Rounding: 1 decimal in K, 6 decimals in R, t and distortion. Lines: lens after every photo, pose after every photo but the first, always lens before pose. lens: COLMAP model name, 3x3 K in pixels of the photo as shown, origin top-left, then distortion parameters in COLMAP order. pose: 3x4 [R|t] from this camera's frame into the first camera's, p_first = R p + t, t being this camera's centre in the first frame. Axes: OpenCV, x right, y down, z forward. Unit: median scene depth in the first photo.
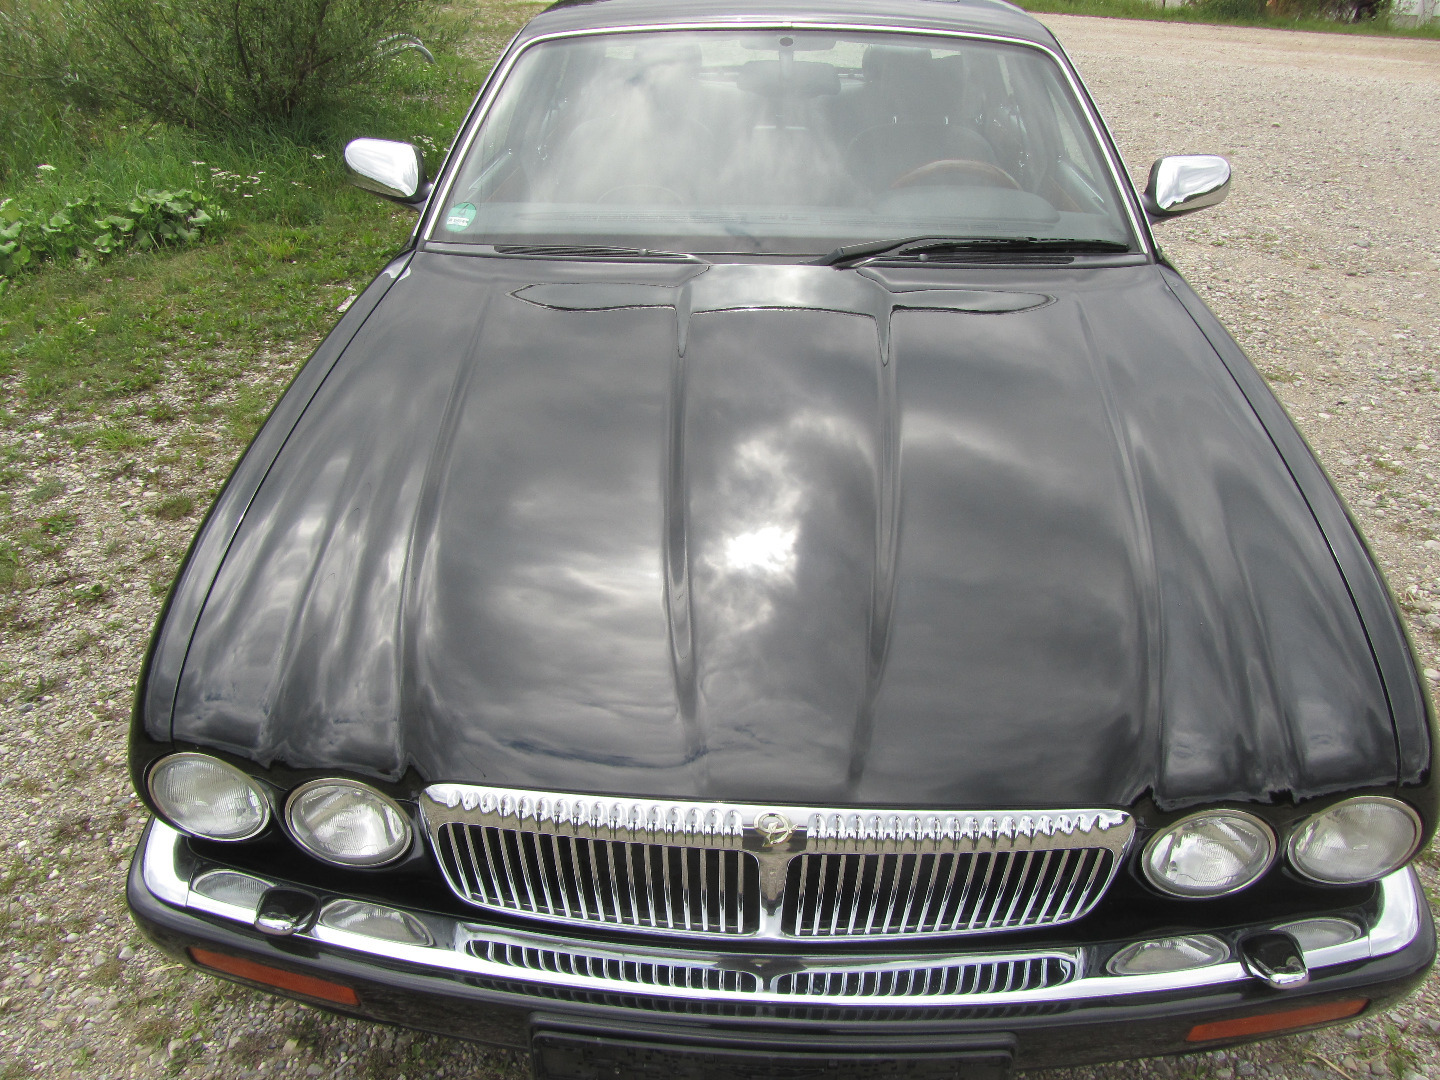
lens RADIAL K [[1179.1, 0, 721.8], [0, 1179.1, 525.1], [0, 0, 1]] dist [-0.021269, -0.004703]
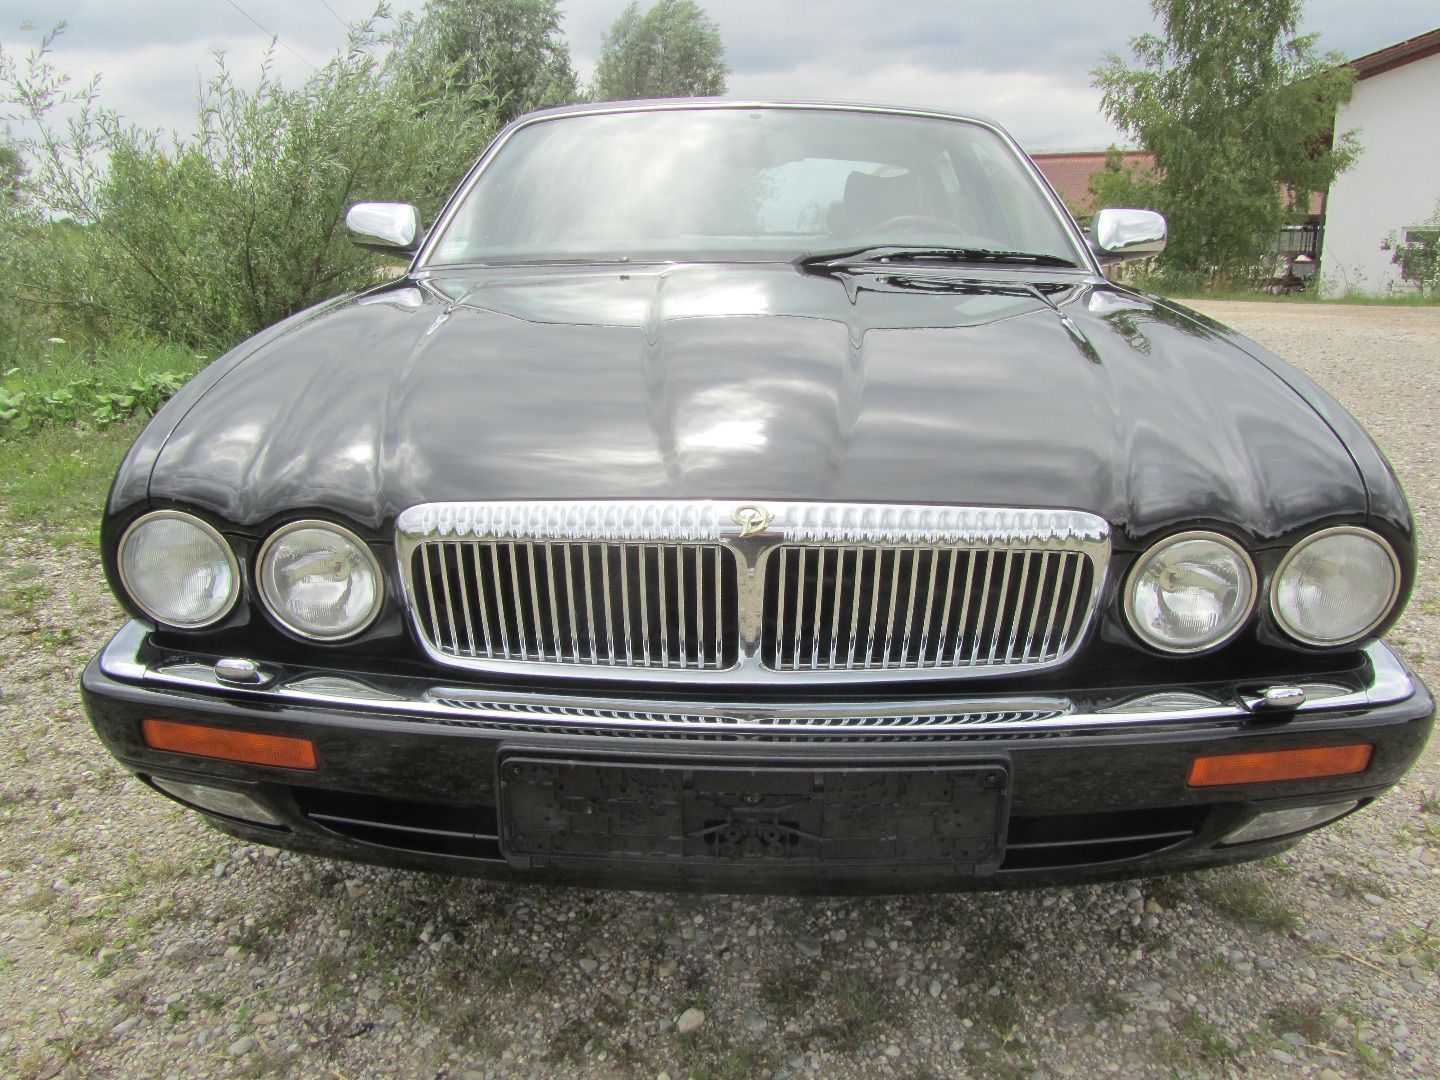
lens RADIAL K [[1179.1, 0, 723.3], [0, 1179.1, 524.6], [0, 0, 1]] dist [-0.021269, -0.004703]
pose [[0.999785, -0.007033, 0.019492, 0.001018], [0.011473, 0.971196, -0.238008, 0.321888], [-0.017257, 0.238180, 0.971068, 0.019602]]
